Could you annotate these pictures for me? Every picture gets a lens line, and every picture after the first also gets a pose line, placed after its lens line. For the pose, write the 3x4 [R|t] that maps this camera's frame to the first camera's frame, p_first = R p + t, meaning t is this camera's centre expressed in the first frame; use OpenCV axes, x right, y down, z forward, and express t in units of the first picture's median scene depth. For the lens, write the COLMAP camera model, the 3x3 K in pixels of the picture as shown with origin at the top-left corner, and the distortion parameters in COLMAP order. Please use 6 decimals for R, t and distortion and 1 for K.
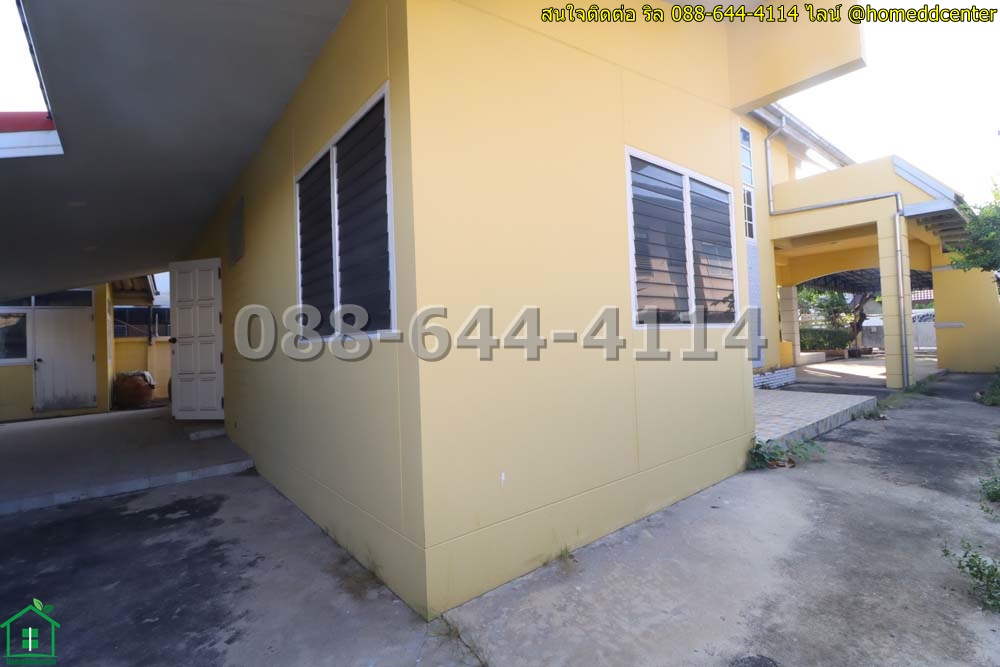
lens RADIAL K [[461.7, 0, 498.6], [0, 461.7, 328.3], [0, 0, 1]] dist [-0.013754, -0.004781]
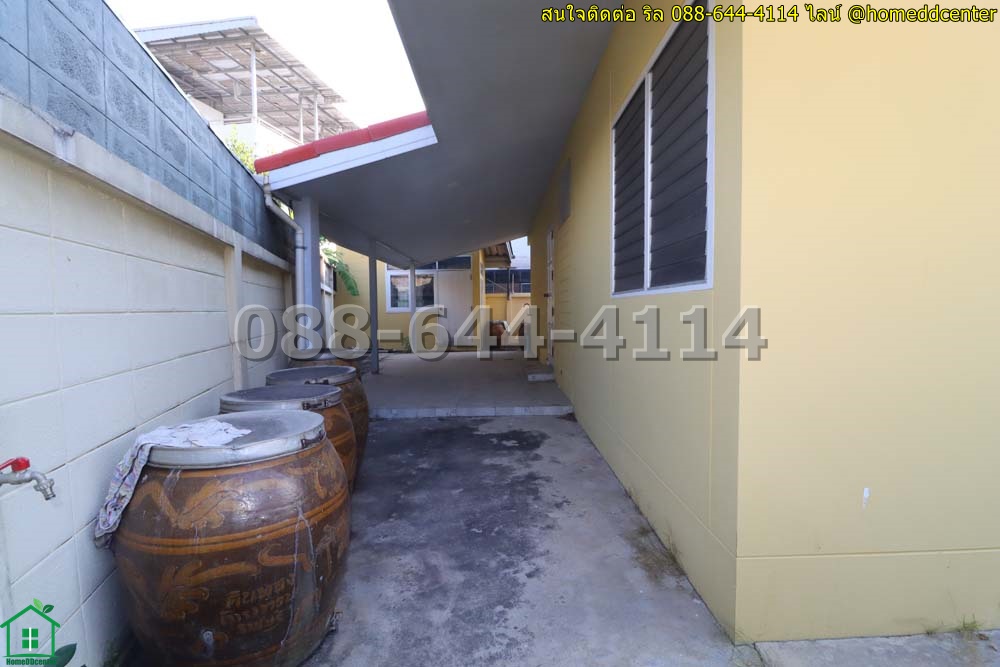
lens RADIAL K [[461.7, 0, 501.3], [0, 461.7, 327.8], [0, 0, 1]] dist [-0.013754, -0.004781]
pose [[0.782275, 0.058953, -0.620138, -0.007619], [-0.004511, 0.996022, 0.088995, 0.011851], [0.622917, -0.066821, 0.779429, 0.111905]]
